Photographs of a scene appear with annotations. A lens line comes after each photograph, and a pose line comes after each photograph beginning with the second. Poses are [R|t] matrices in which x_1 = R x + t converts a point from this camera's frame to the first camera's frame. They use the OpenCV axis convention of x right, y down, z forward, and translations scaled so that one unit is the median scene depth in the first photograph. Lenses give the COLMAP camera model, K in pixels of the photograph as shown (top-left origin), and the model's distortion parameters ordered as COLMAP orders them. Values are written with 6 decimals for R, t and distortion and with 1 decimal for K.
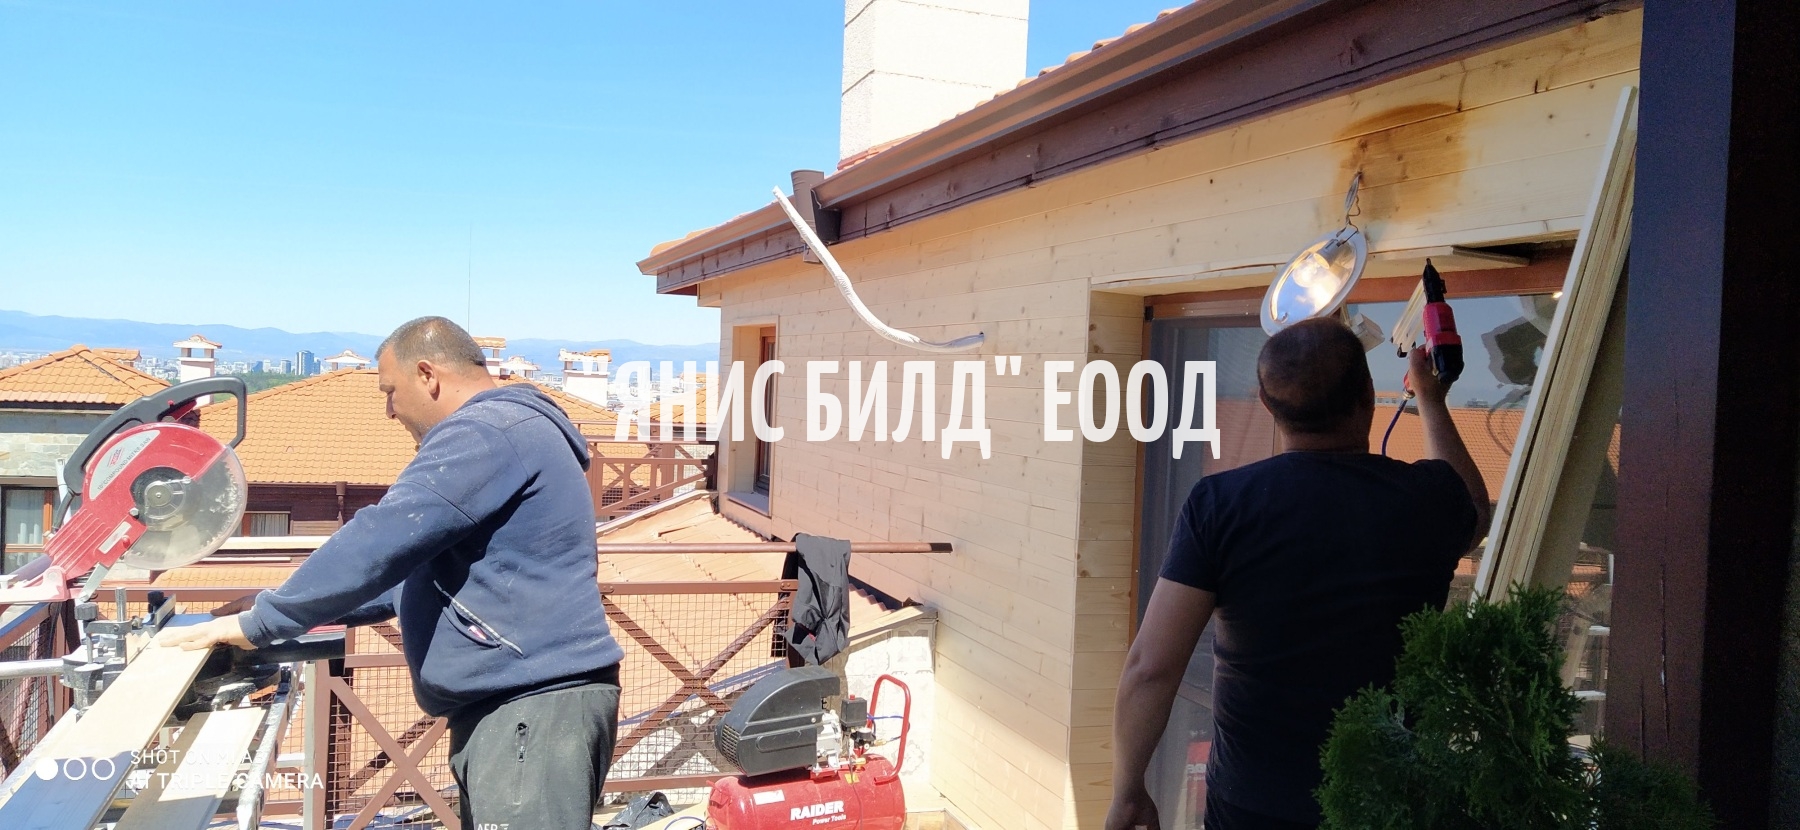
lens RADIAL K [[1324.2, 0, 903.6], [0, 1324.2, 422.1], [0, 0, 1]] dist [0.114294, -0.162953]
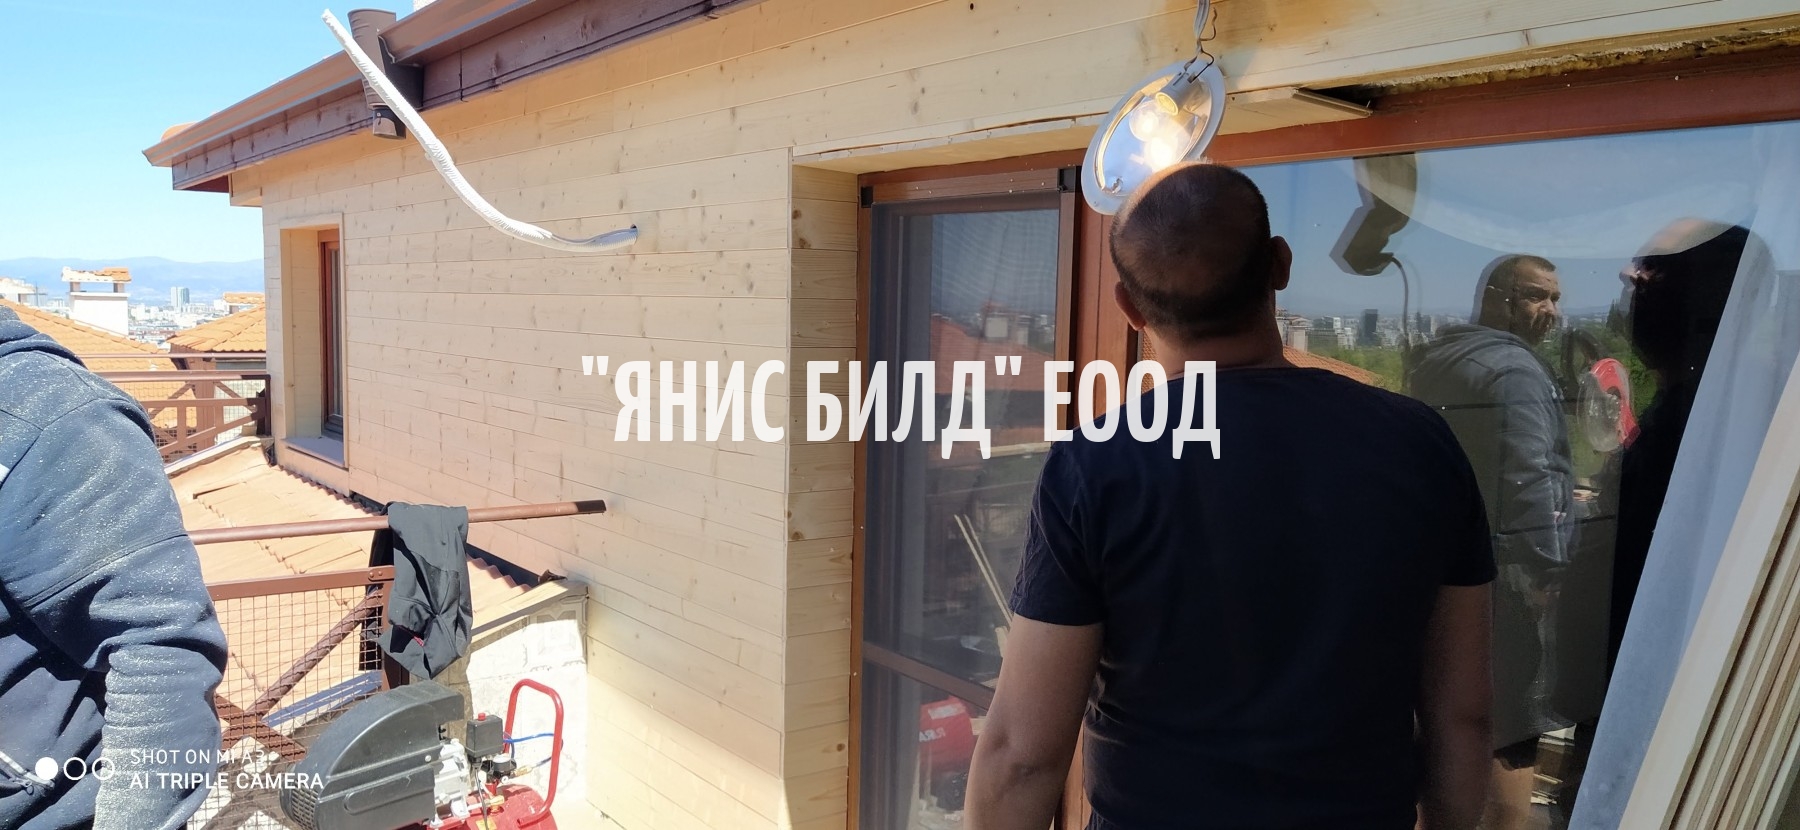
lens RADIAL K [[1324.2, 0, 903.6], [0, 1324.2, 422.1], [0, 0, 1]] dist [0.114294, -0.162953]
pose [[0.955774, -0.048522, 0.290072, -0.022799], [0.029758, 0.997190, 0.068753, -0.002959], [-0.292593, -0.057080, 0.954532, 0.224694]]
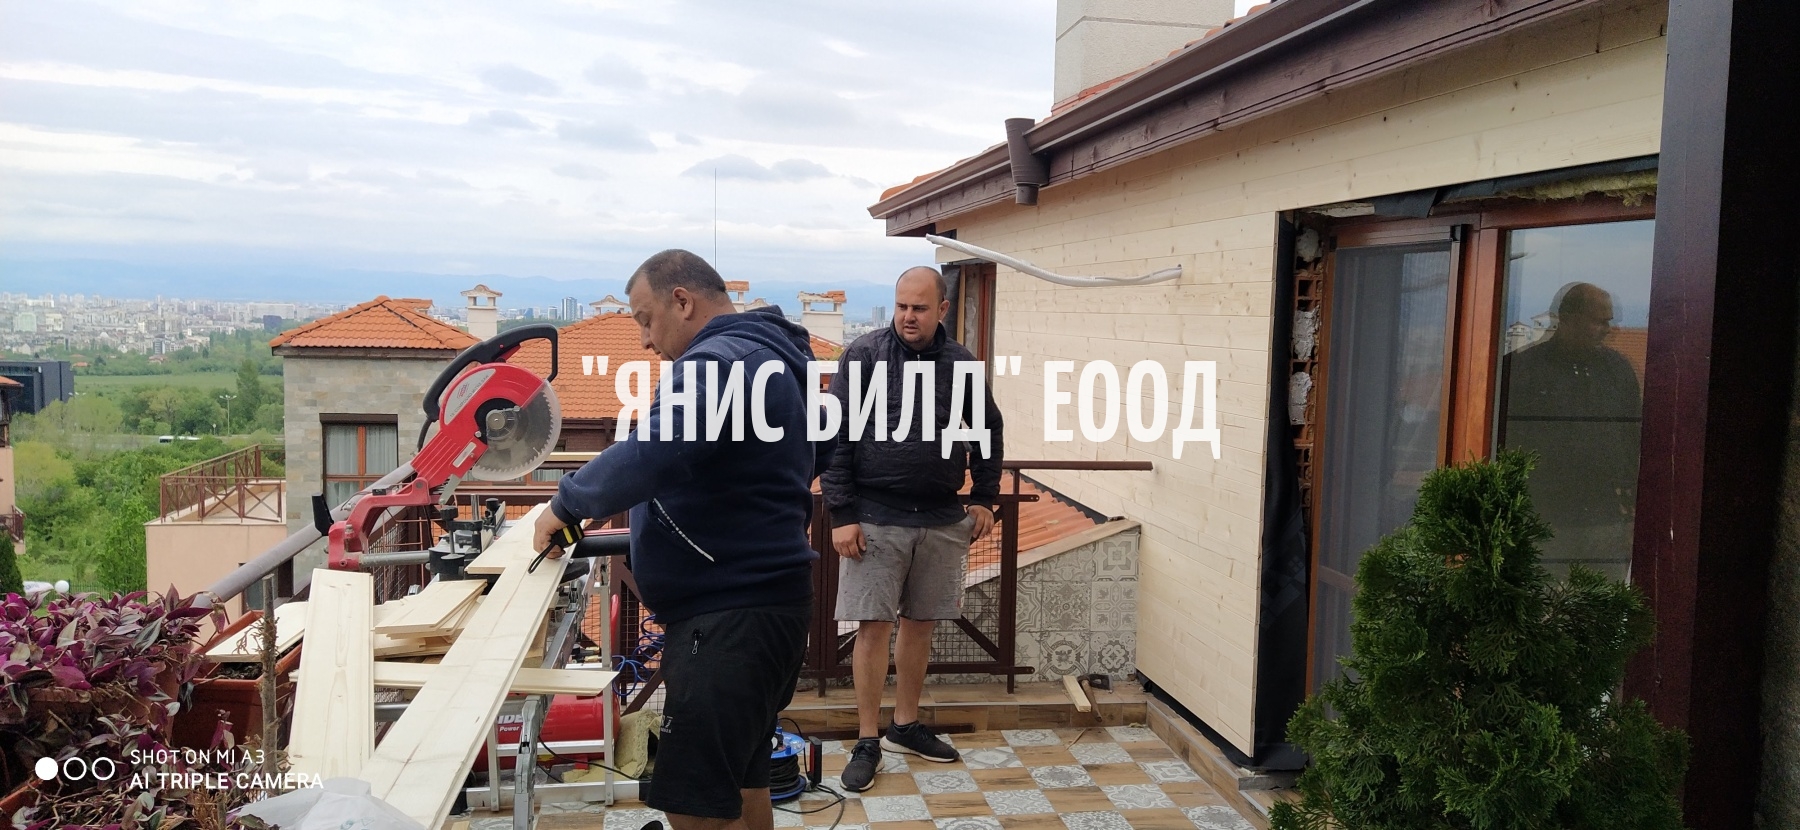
lens RADIAL K [[1290.8, 0, 946.6], [0, 1290.8, 416.5], [0, 0, 1]] dist [0.102828, -0.117285]
pose [[0.990125, -0.014477, -0.139441, 0.016219], [0.021446, 0.998588, 0.048606, 0.000630], [0.138540, -0.051117, 0.989037, -0.079620]]
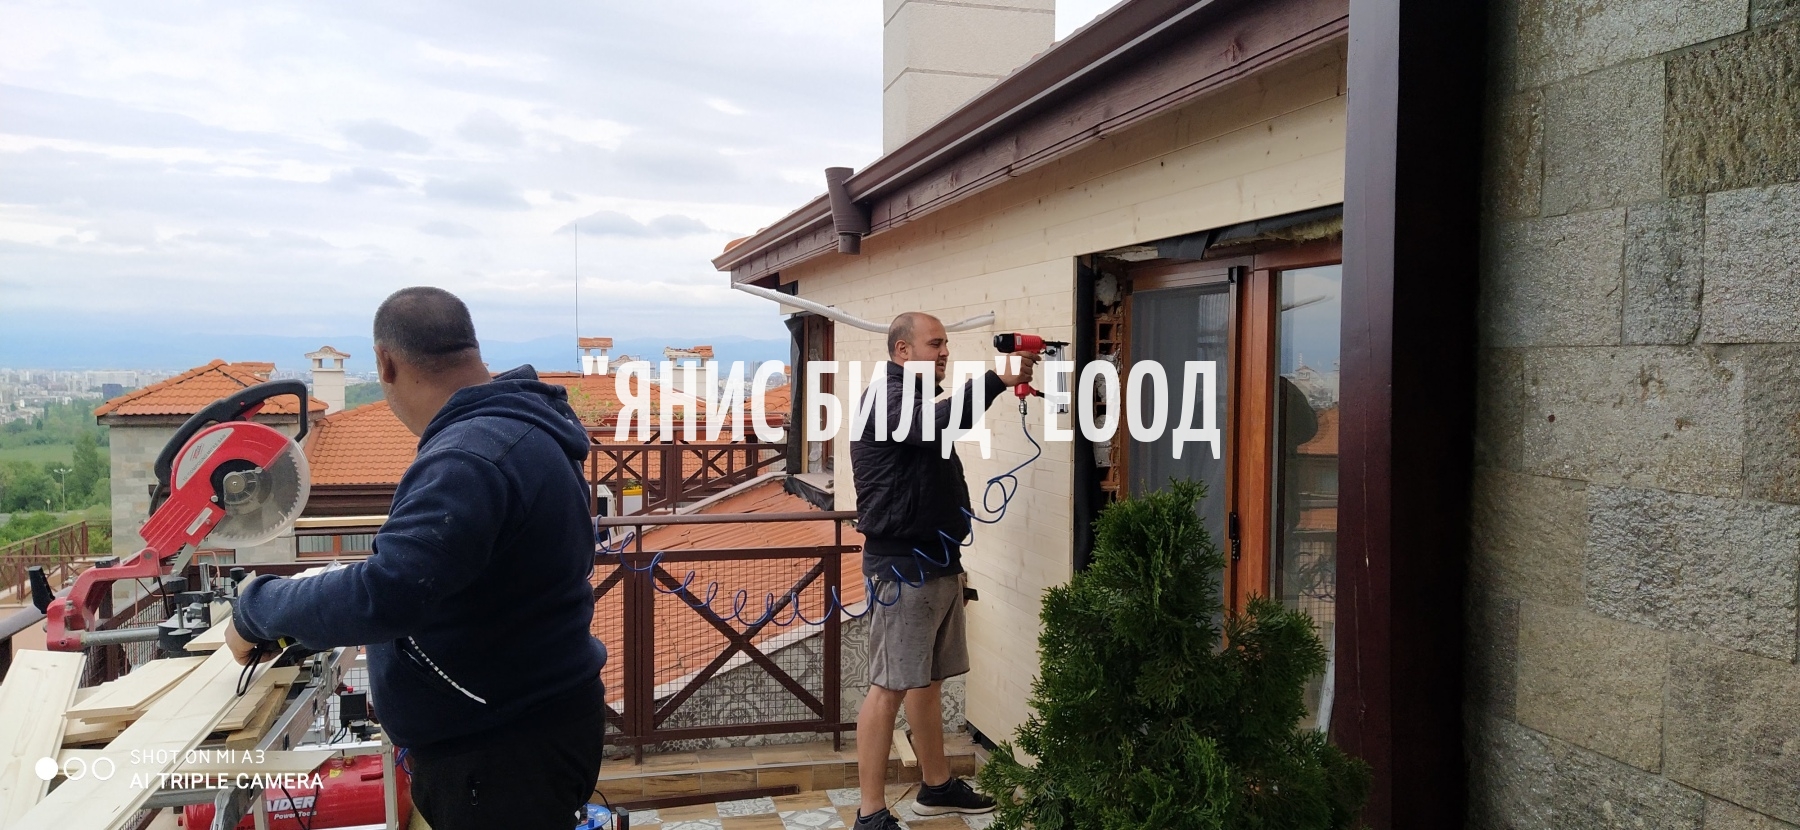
lens RADIAL K [[1293.1, 0, 941.3], [0, 1293.1, 417.4], [0, 0, 1]] dist [0.103133, -0.115130]
pose [[0.997678, -0.041846, -0.053742, 0.072031], [0.042492, 0.999037, 0.010931, 0.006449], [0.053233, -0.013189, 0.998495, -0.061033]]
